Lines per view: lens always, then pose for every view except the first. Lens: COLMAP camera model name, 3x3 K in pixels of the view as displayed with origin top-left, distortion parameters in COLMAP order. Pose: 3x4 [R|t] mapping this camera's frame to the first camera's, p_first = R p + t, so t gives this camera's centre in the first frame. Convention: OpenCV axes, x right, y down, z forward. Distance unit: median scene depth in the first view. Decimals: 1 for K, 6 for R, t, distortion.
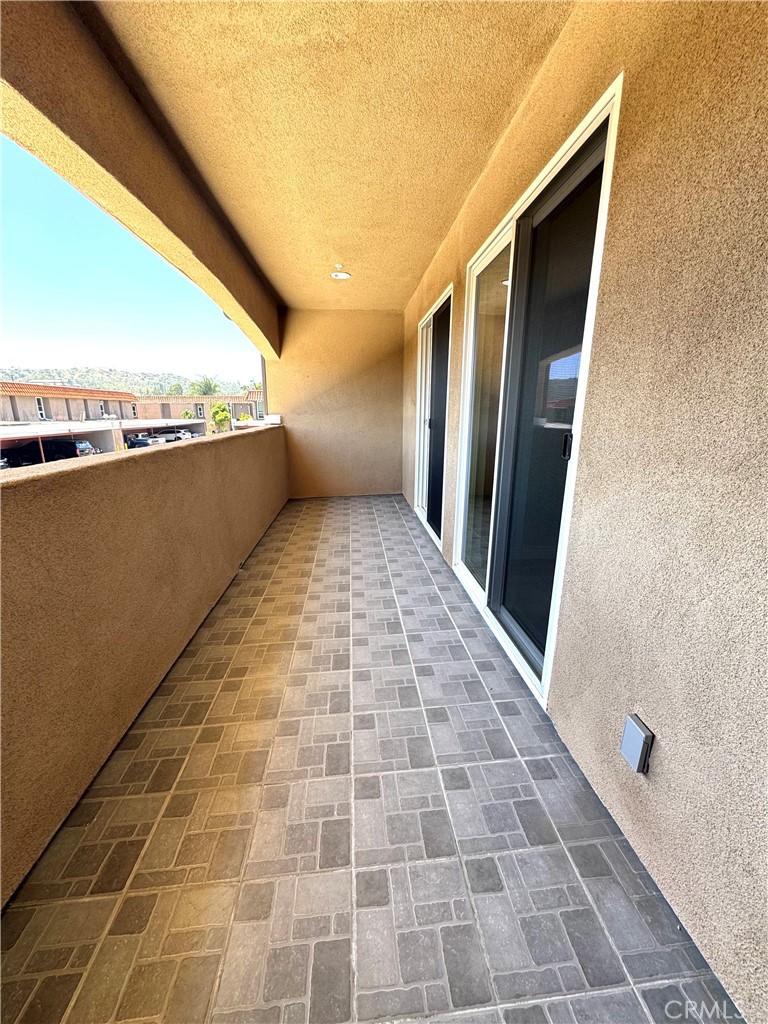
lens RADIAL K [[404.7, 0, 384.0], [0, 404.7, 512.0], [0, 0, 1]] dist [0.000516, 0.000060]
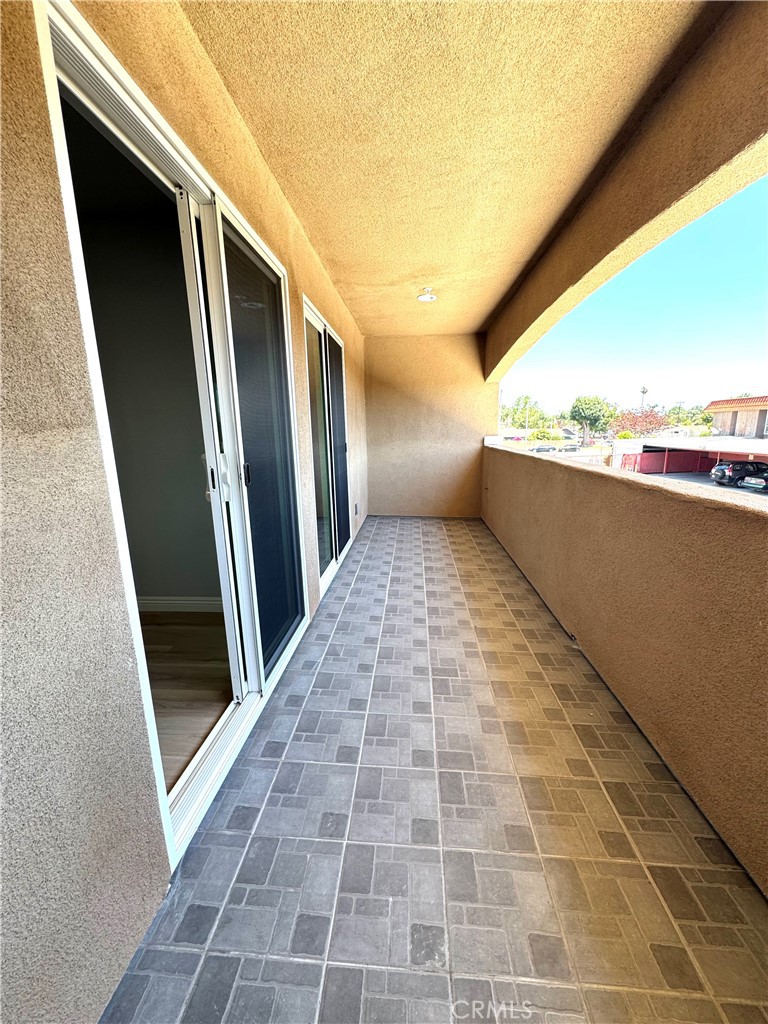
lens RADIAL K [[404.7, 0, 384.0], [0, 404.7, 512.0], [0, 0, 1]] dist [0.000516, 0.000060]
pose [[-0.987757, -0.016352, 0.155143, -0.129812], [0.052424, 0.901865, 0.428825, -0.469590], [-0.146930, 0.431708, -0.889966, 1.797748]]
